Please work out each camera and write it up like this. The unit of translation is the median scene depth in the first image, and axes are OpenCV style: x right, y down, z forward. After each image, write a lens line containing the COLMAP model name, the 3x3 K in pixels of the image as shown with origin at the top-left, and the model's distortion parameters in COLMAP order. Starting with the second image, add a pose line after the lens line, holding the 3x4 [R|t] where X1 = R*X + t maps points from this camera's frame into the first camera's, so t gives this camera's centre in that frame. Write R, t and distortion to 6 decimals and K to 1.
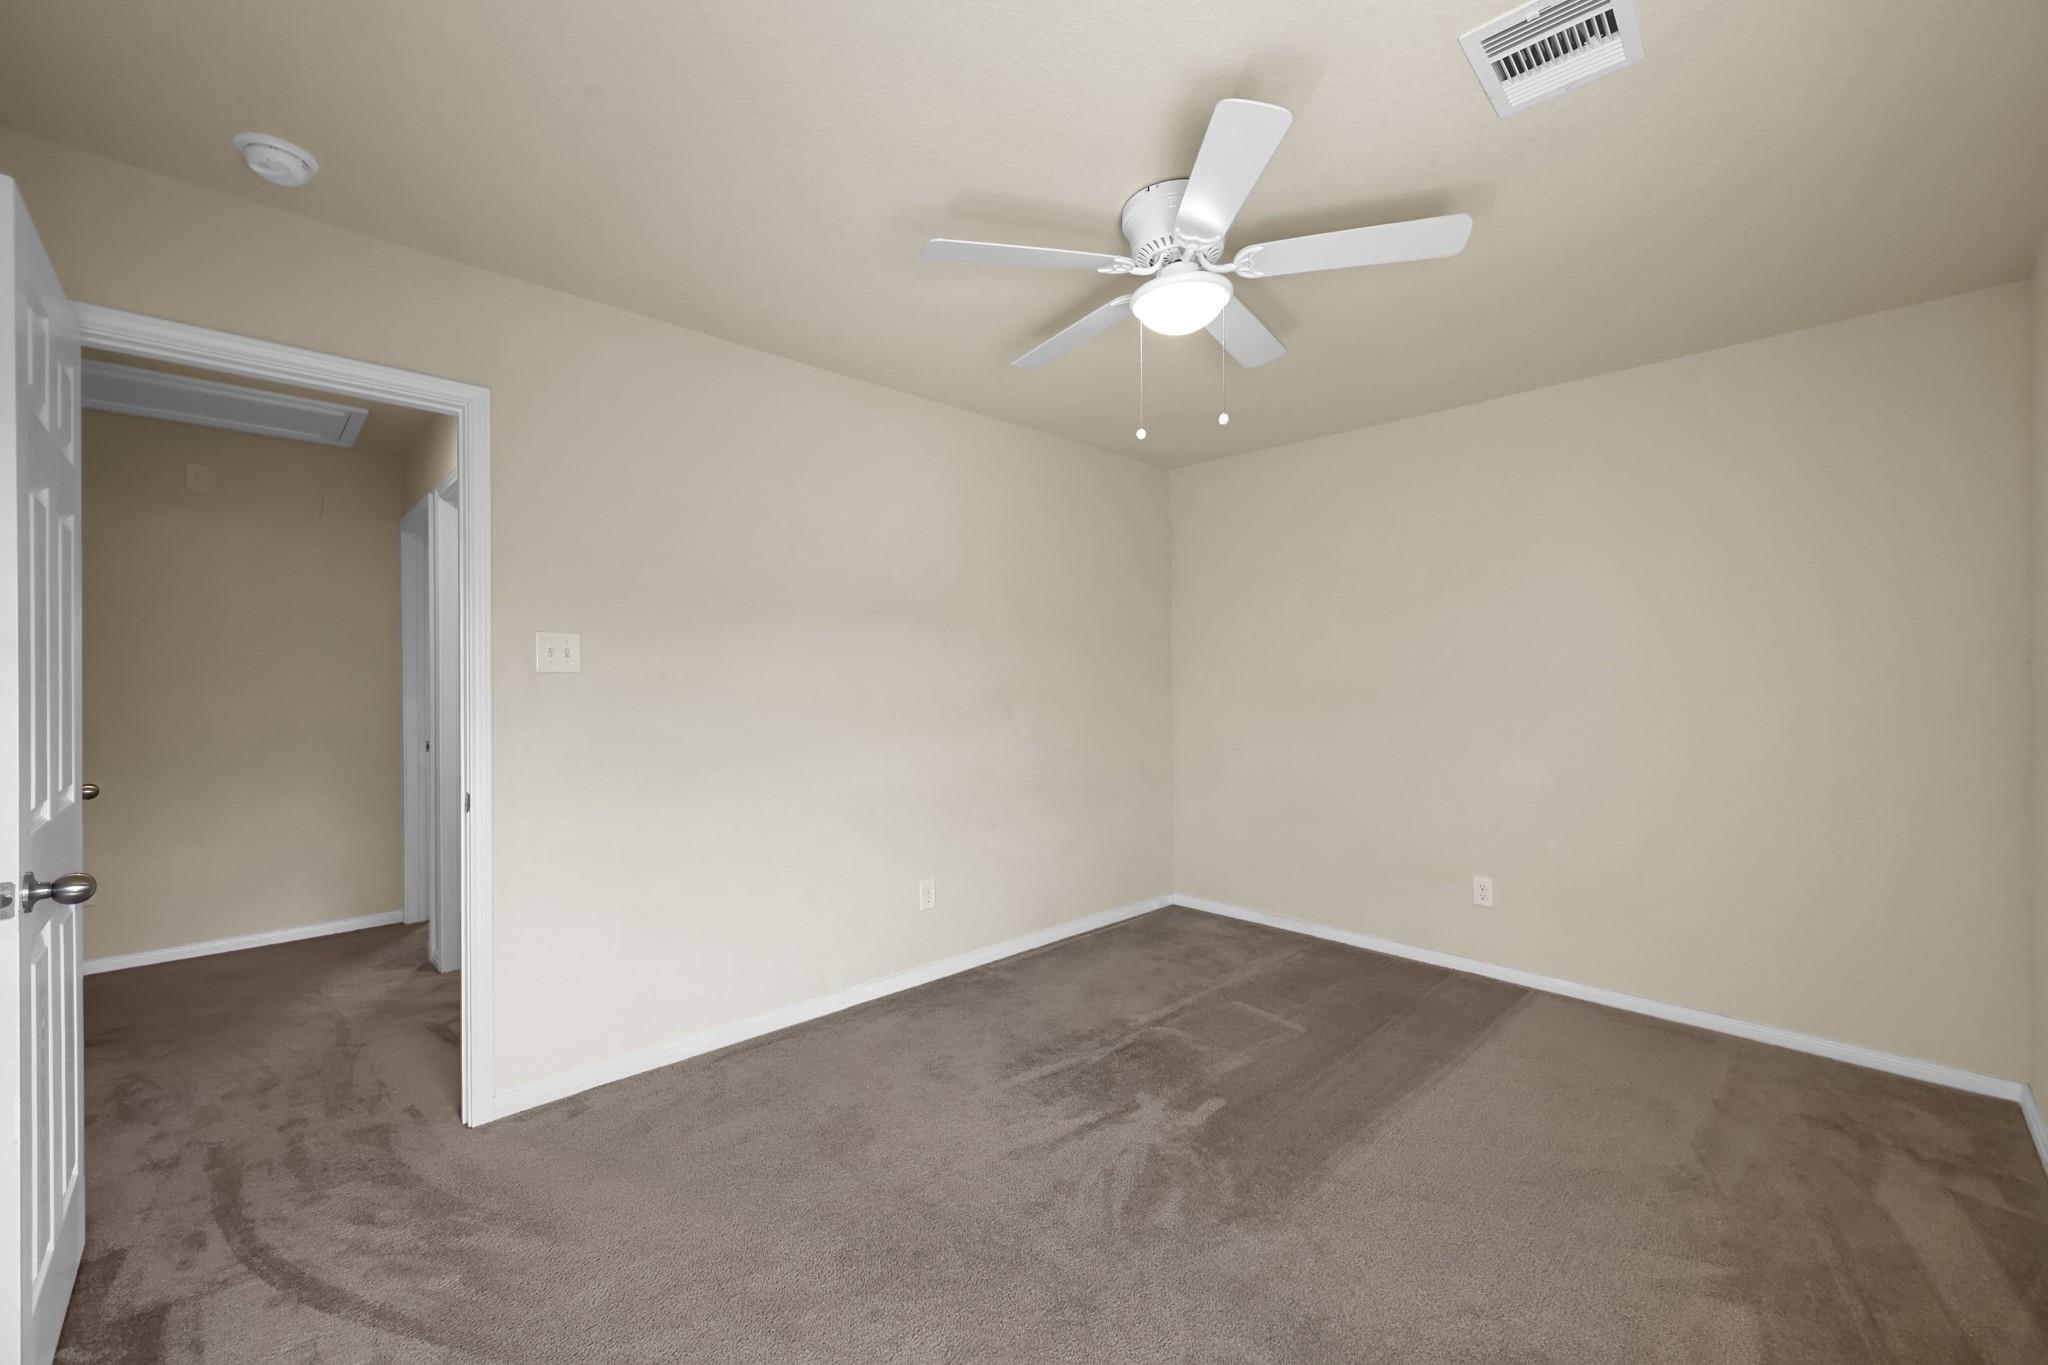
lens RADIAL K [[816.2, 0, 1024.0], [0, 816.2, 682.5], [0, 0, 1]] dist [-0.000542, -0.000156]
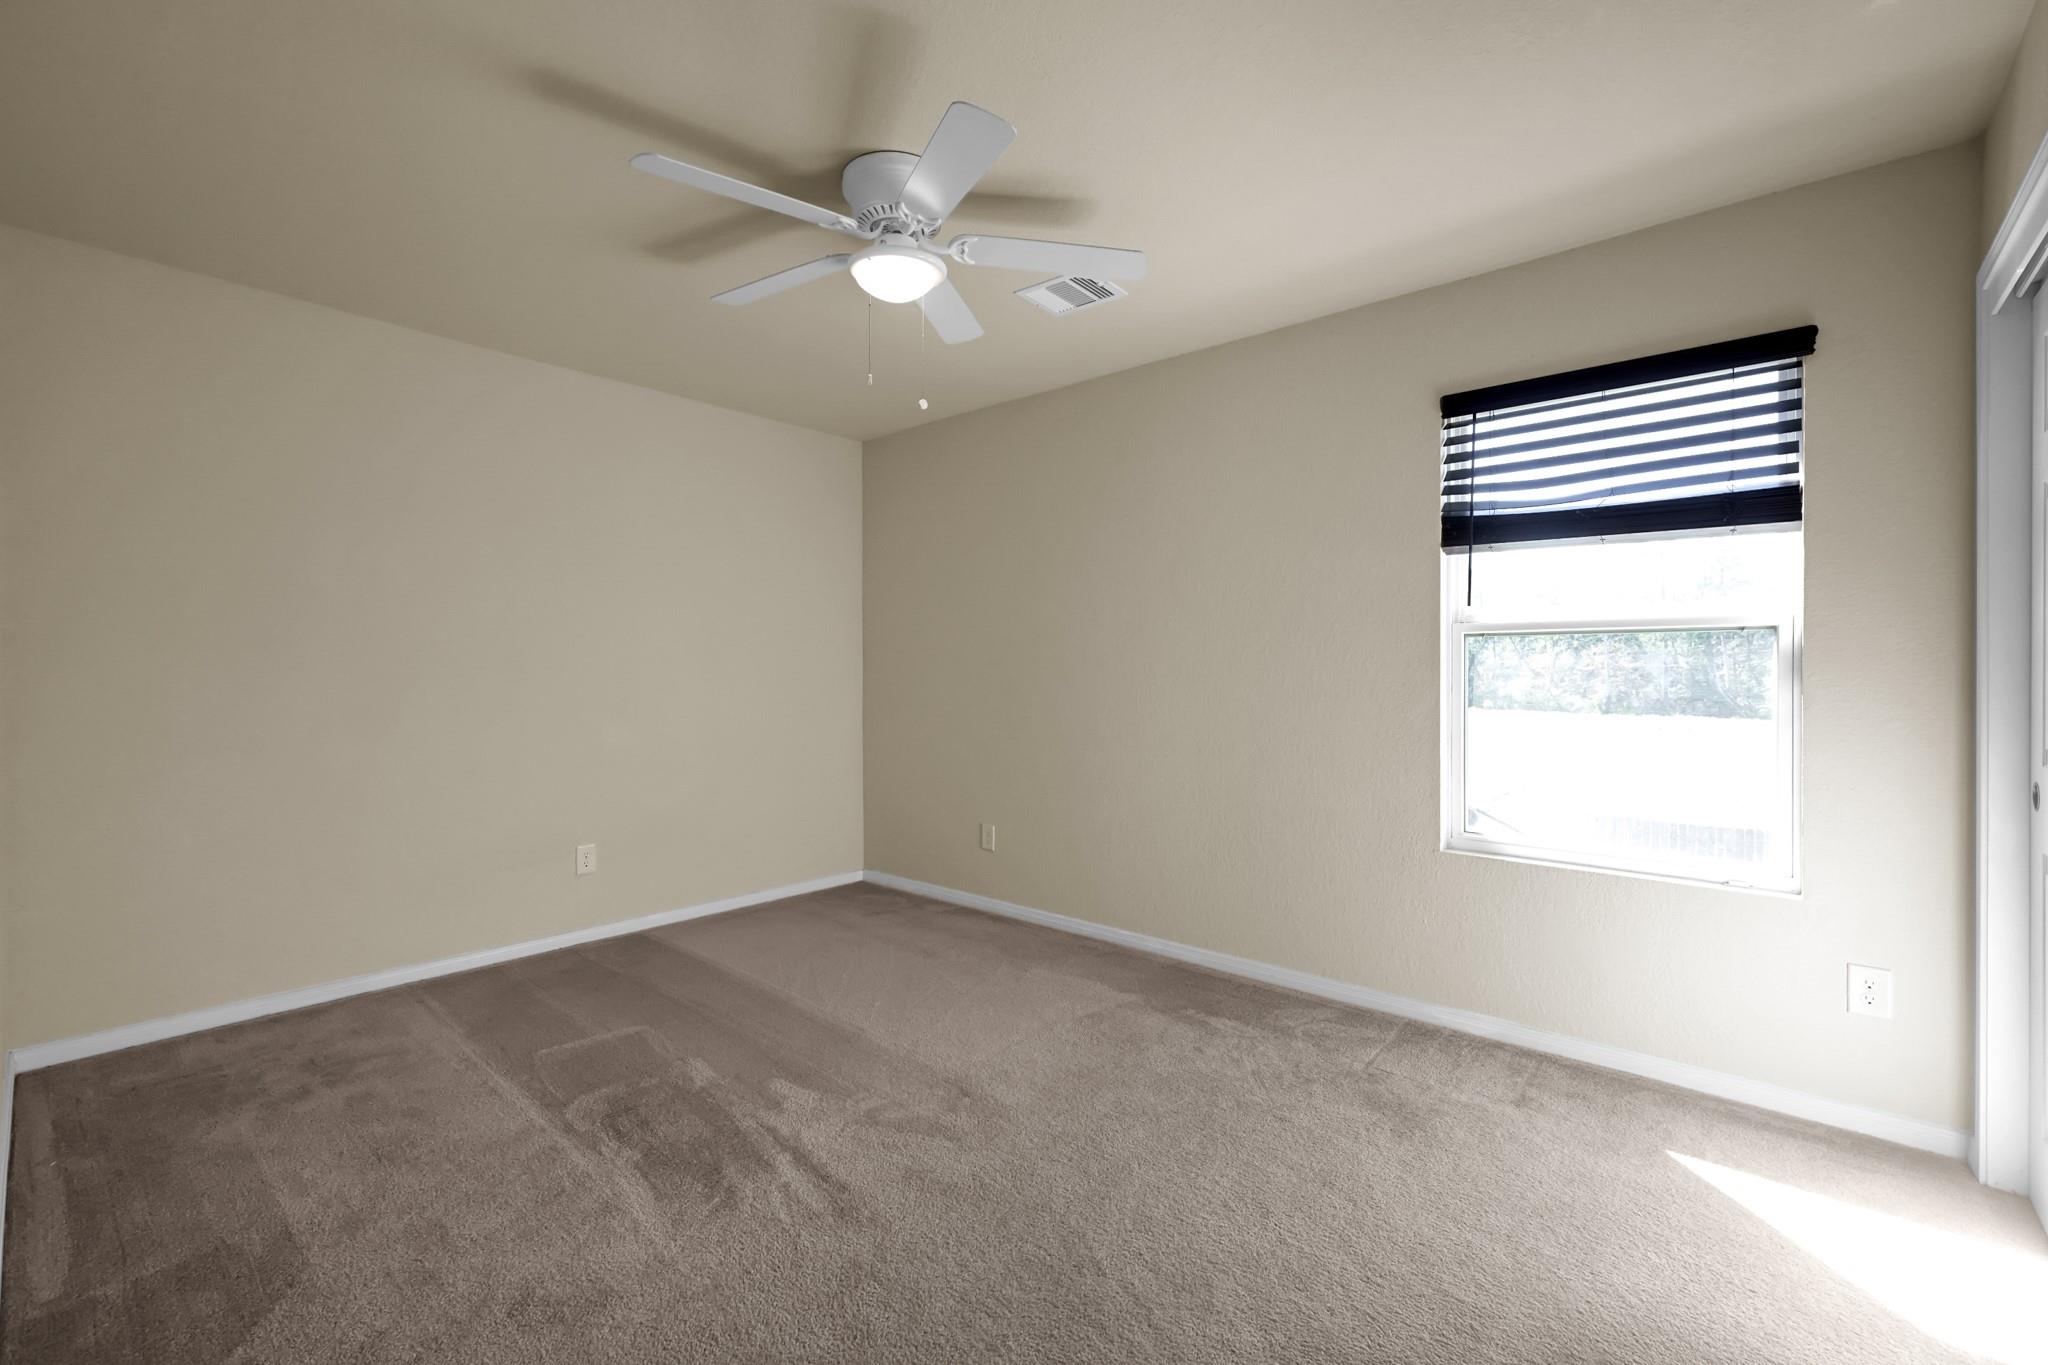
lens RADIAL K [[859.1, 0, 1024.0], [0, 859.1, 682.5], [0, 0, 1]] dist [0.000292, -0.000009]
pose [[-0.078995, -0.015652, 0.996752, -0.649361], [0.000841, 0.999875, 0.015768, 0.026670], [-0.996875, 0.002084, -0.078972, 0.660575]]
